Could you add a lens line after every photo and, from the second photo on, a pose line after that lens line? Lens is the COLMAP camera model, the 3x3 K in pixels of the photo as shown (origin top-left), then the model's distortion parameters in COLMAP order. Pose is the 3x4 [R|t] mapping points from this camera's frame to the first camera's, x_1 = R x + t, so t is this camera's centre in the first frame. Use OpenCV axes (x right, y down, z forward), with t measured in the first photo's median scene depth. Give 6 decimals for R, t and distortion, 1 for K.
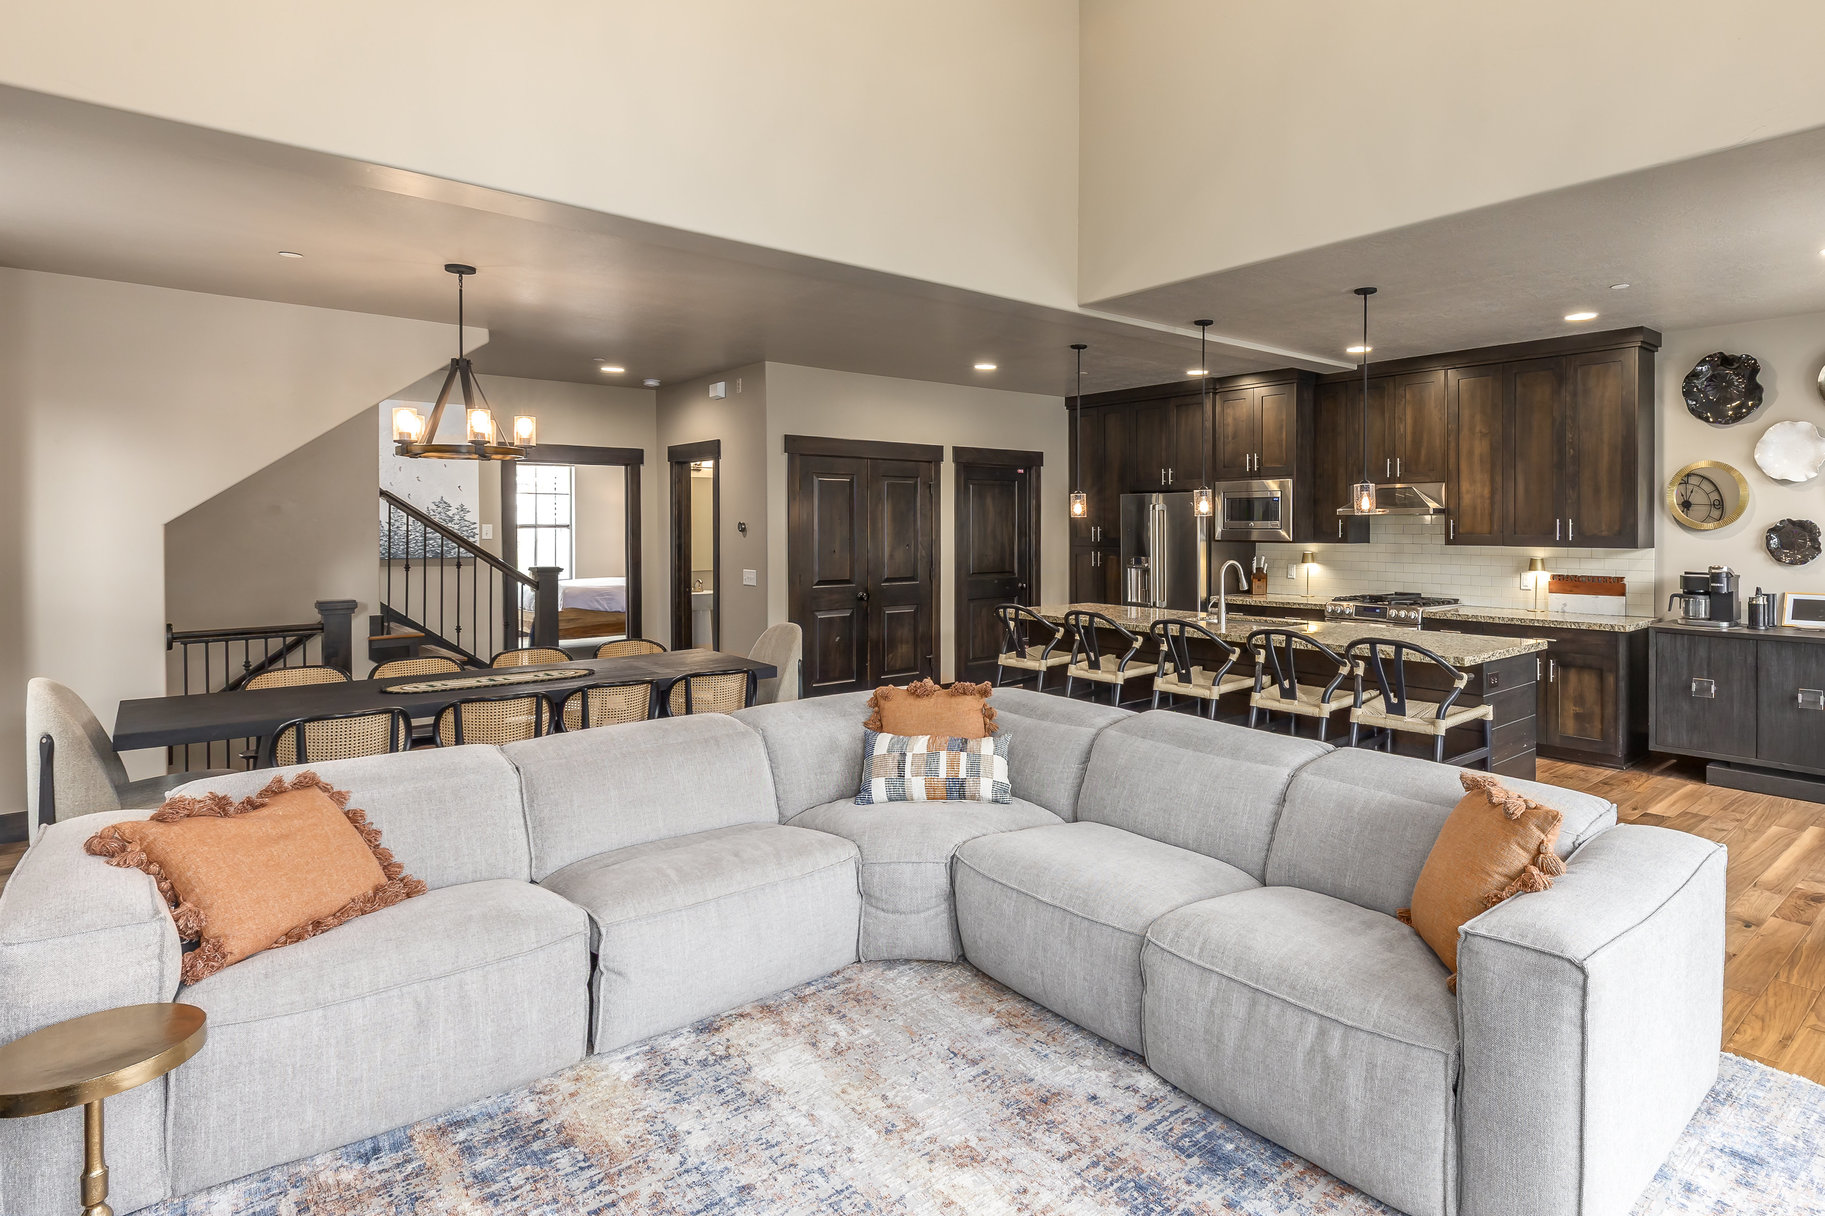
lens RADIAL K [[960.5, 0, 1049.1], [0, 960.5, 534.5], [0, 0, 1]] dist [0.005080, -0.000075]
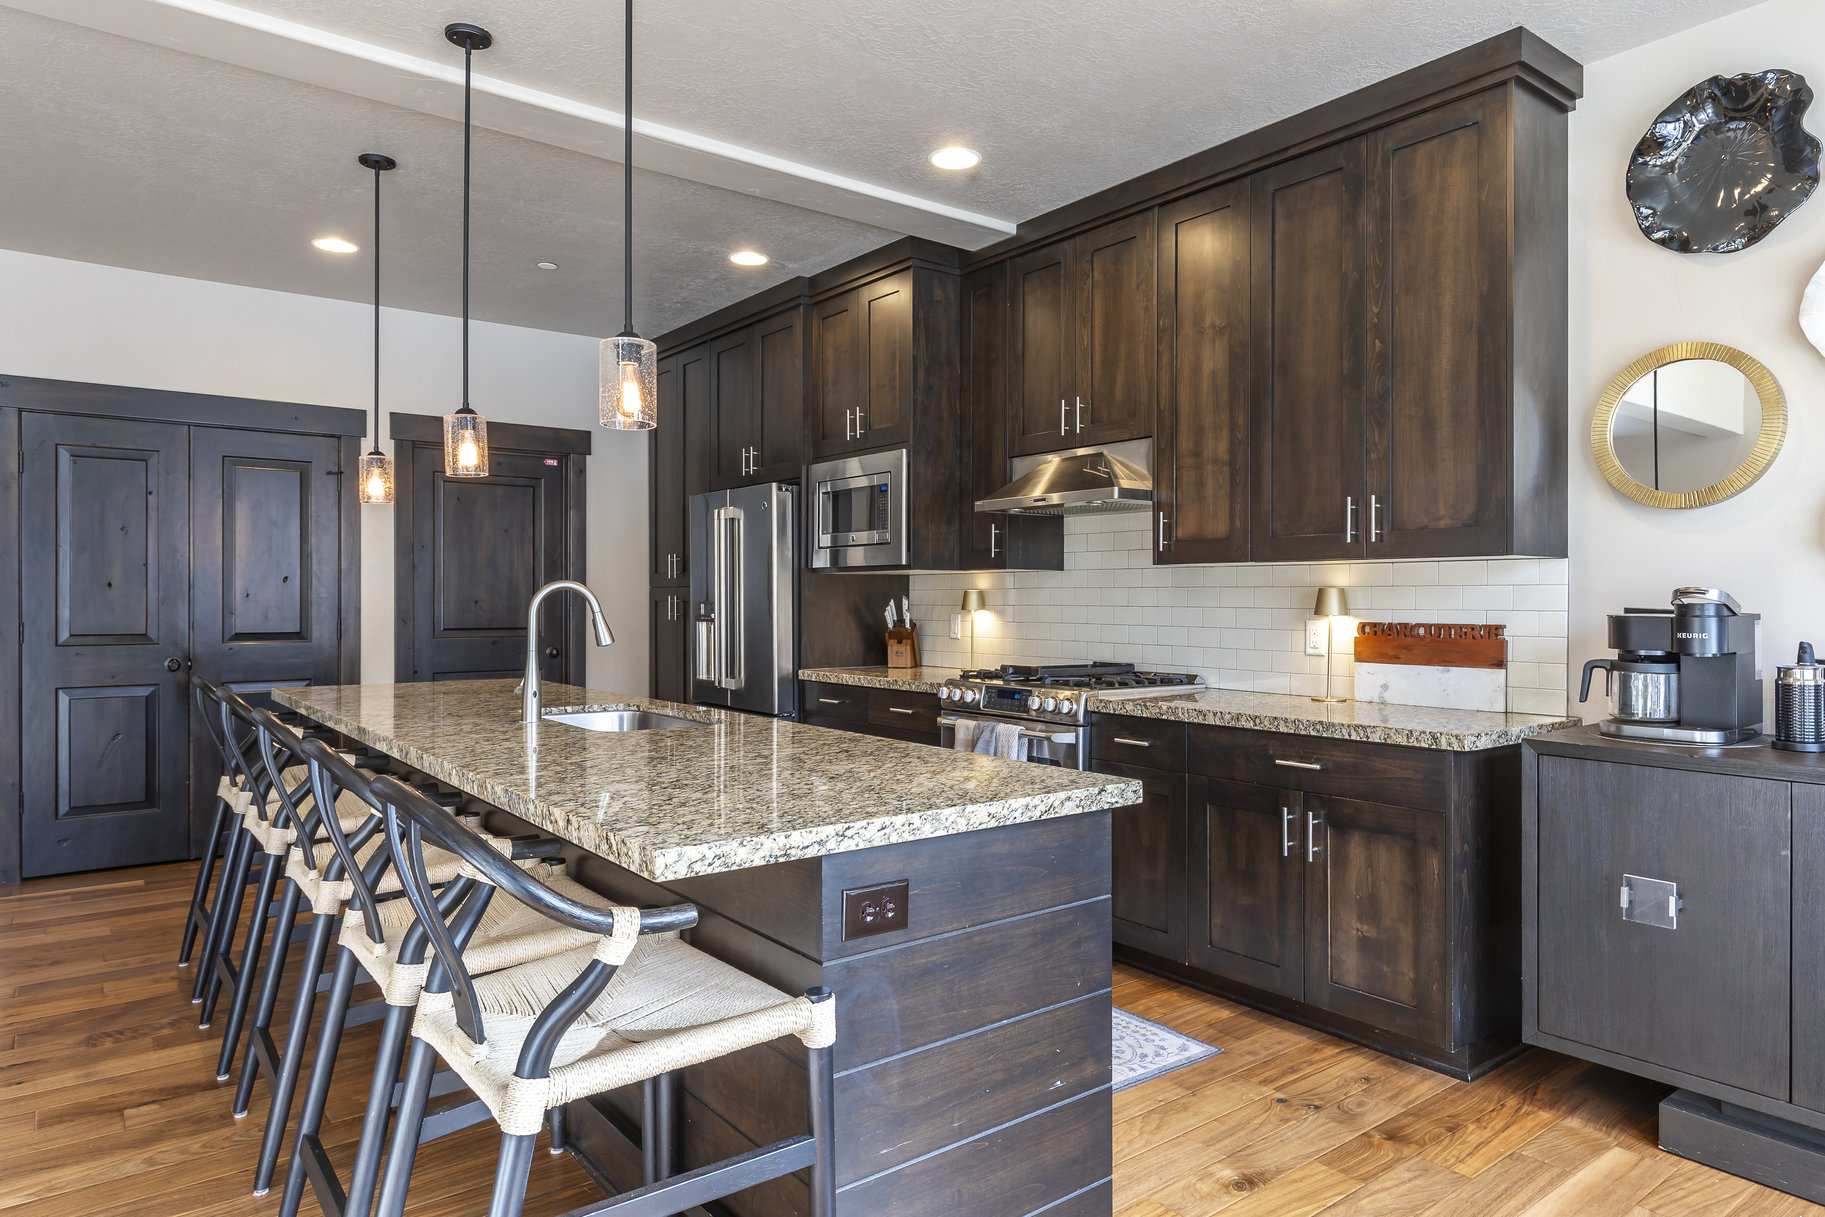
lens RADIAL K [[1119.8, 0, 901.5], [0, 1119.8, 603.0], [0, 0, 1]] dist [0.004977, 0.001138]
pose [[0.995583, 0.002821, -0.093841, 0.370544], [-0.003407, 0.999976, -0.006086, 0.038143], [0.093822, 0.006379, 0.995569, 0.457961]]
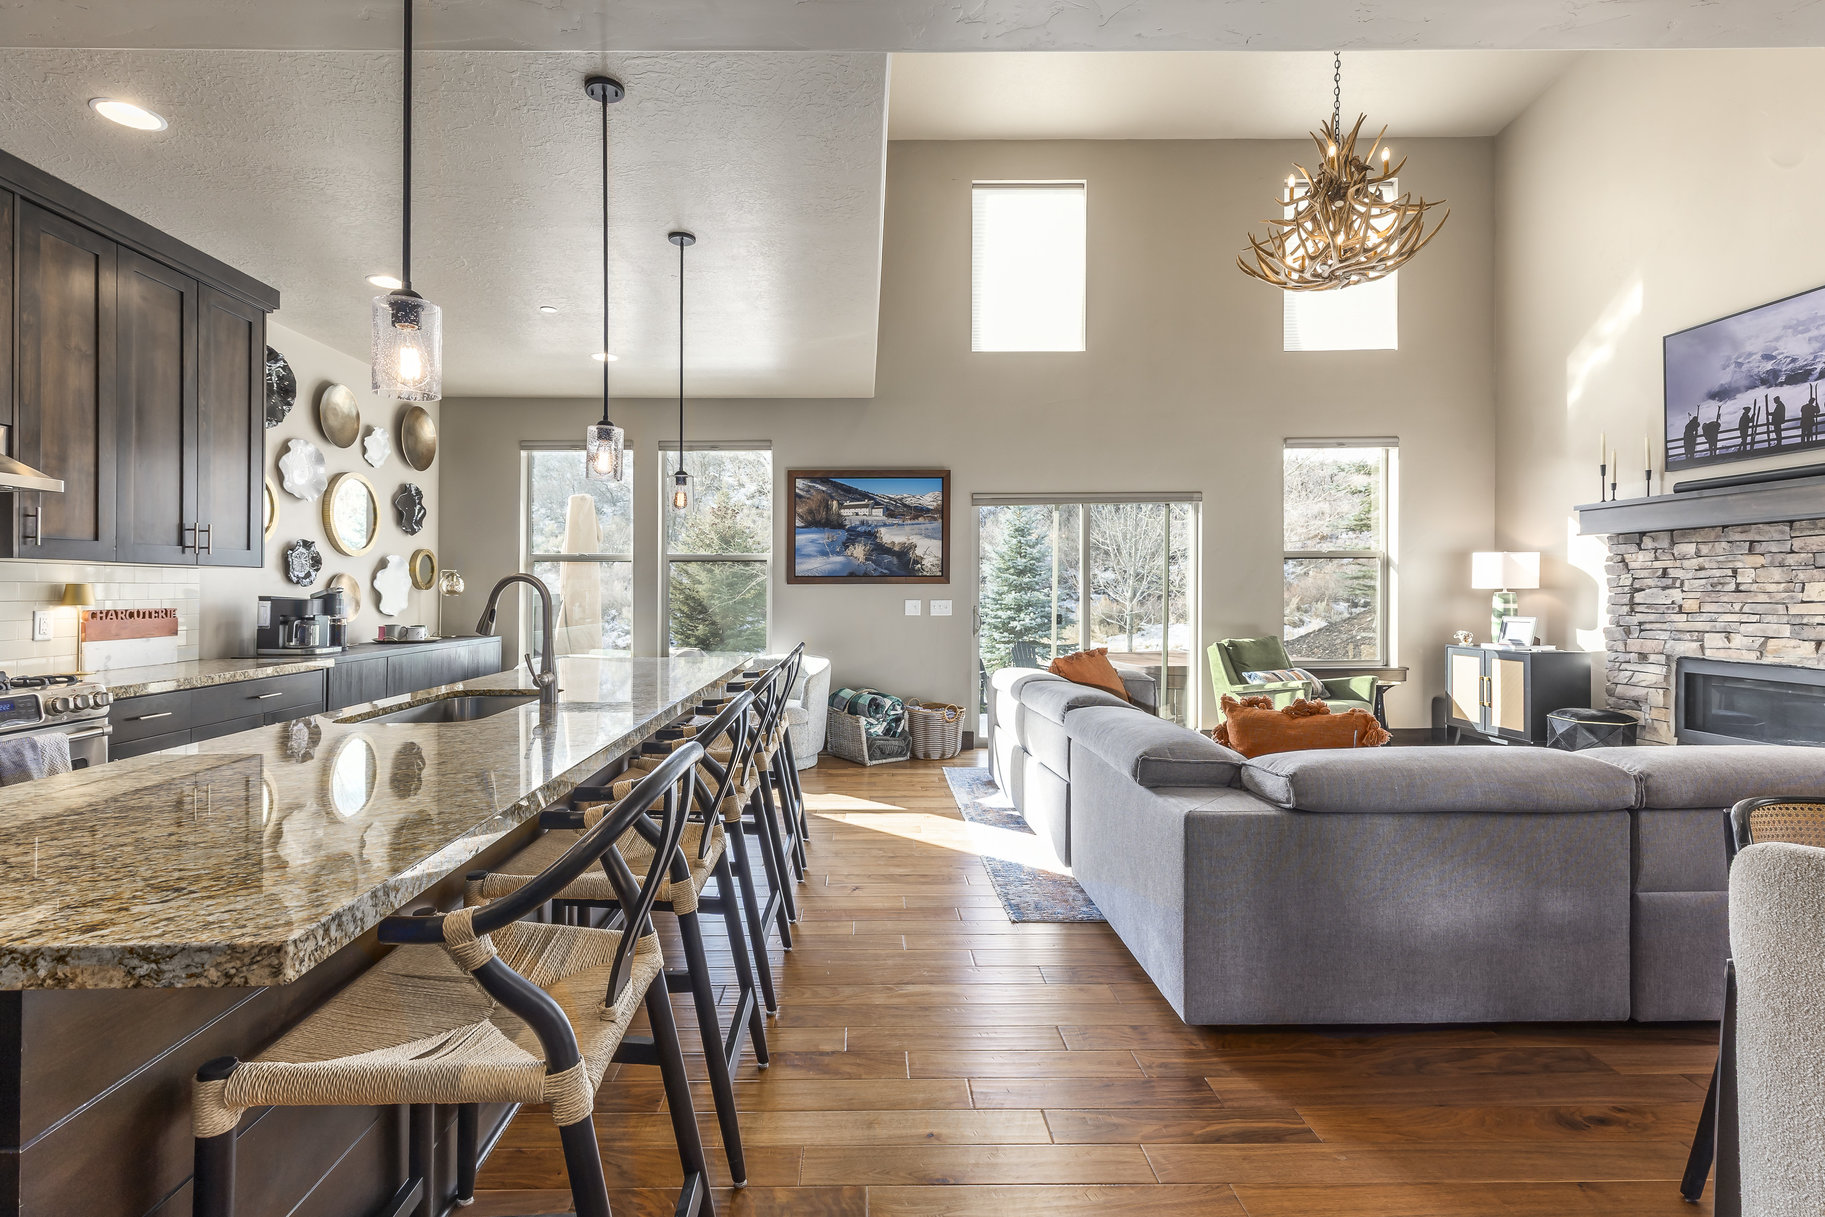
lens RADIAL K [[830.1, 0, 863.8], [0, 830.1, 589.9], [0, 0, 1]] dist [0.002104, -0.000158]
pose [[-0.740478, 0.003646, 0.672070, -0.187917], [0.012395, 0.999889, 0.008233, 0.032014], [-0.671966, 0.014427, -0.740442, 1.113788]]
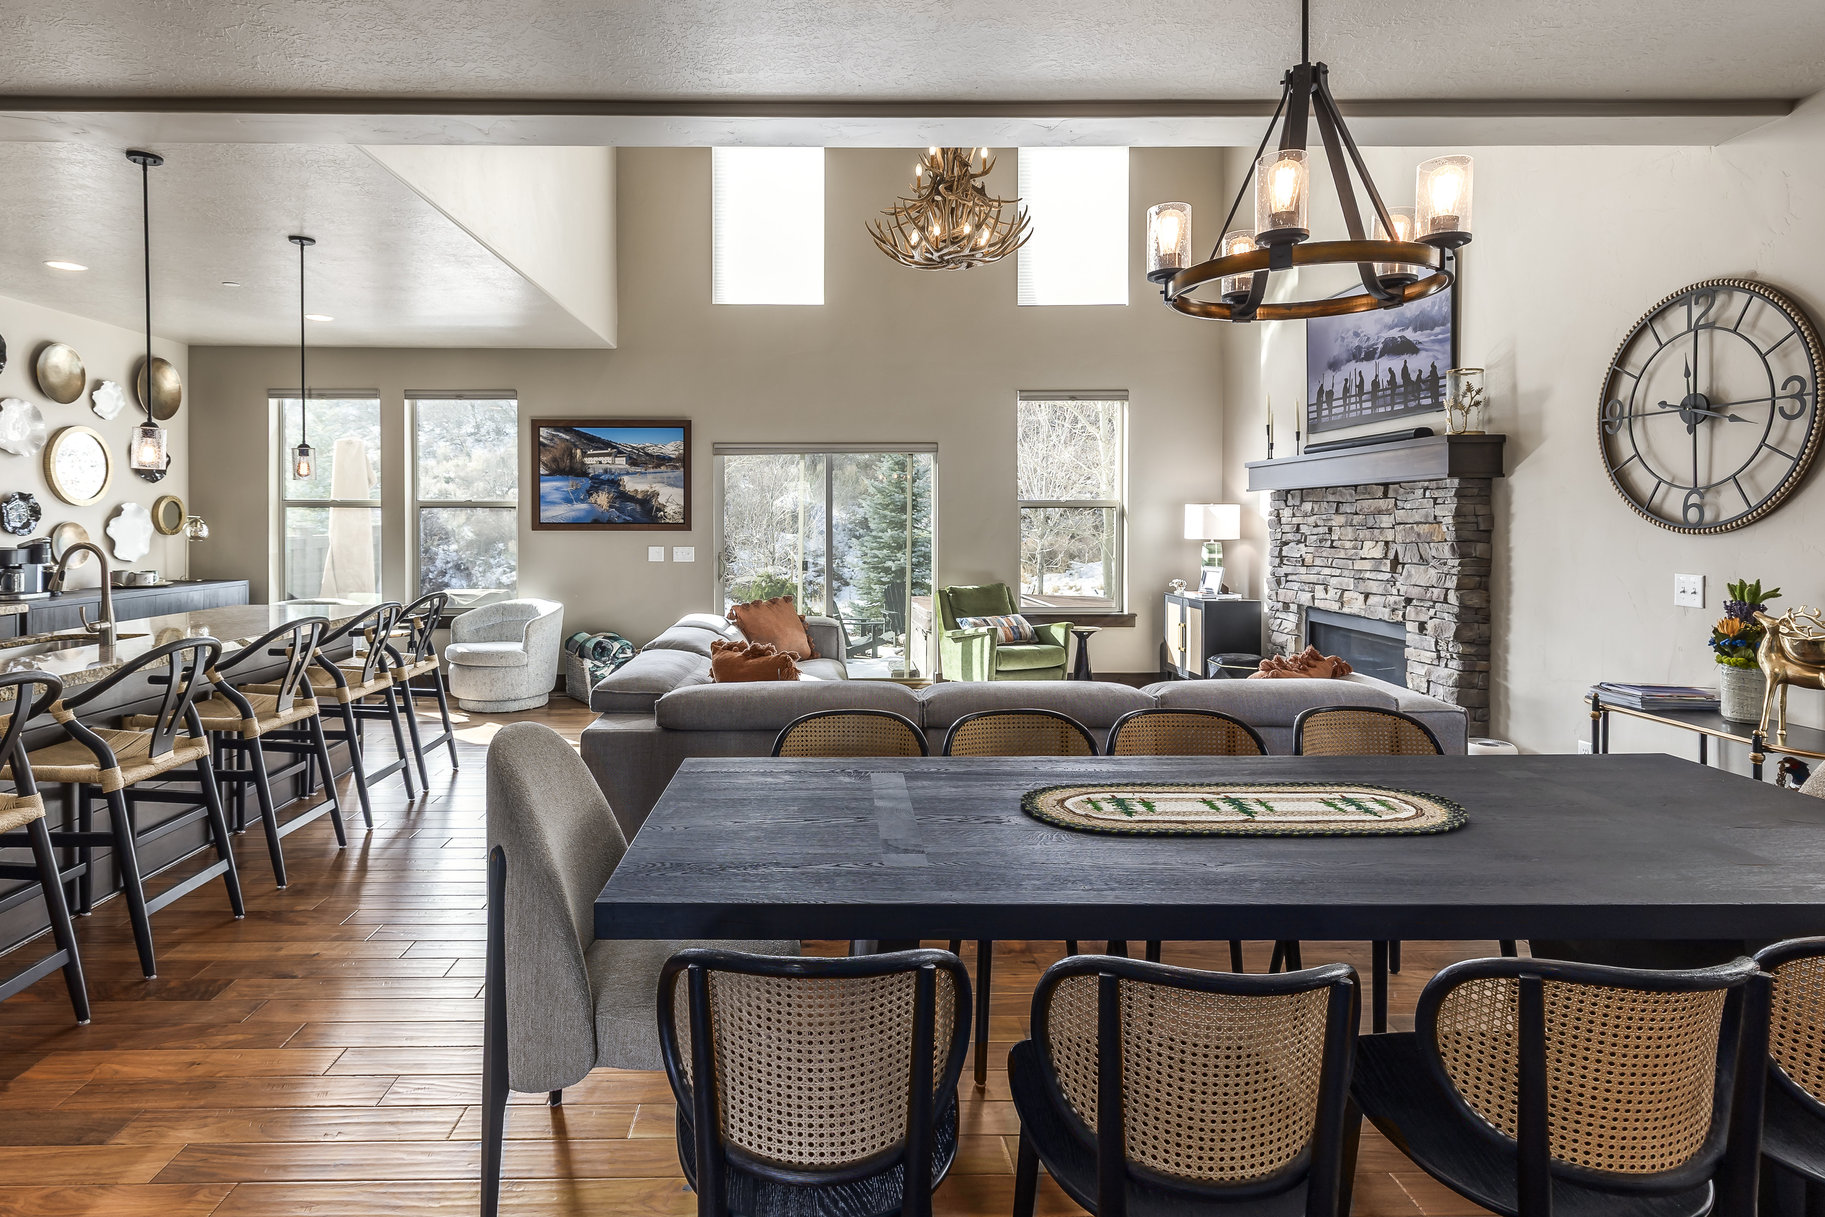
lens RADIAL K [[947.5, 0, 836.8], [0, 947.5, 528.8], [0, 0, 1]] dist [0.002844, -0.000471]
pose [[-0.746458, -0.006946, 0.665396, -0.506794], [0.007592, 0.999792, 0.018954, 0.010731], [-0.665389, 0.019200, -0.746250, 1.057647]]
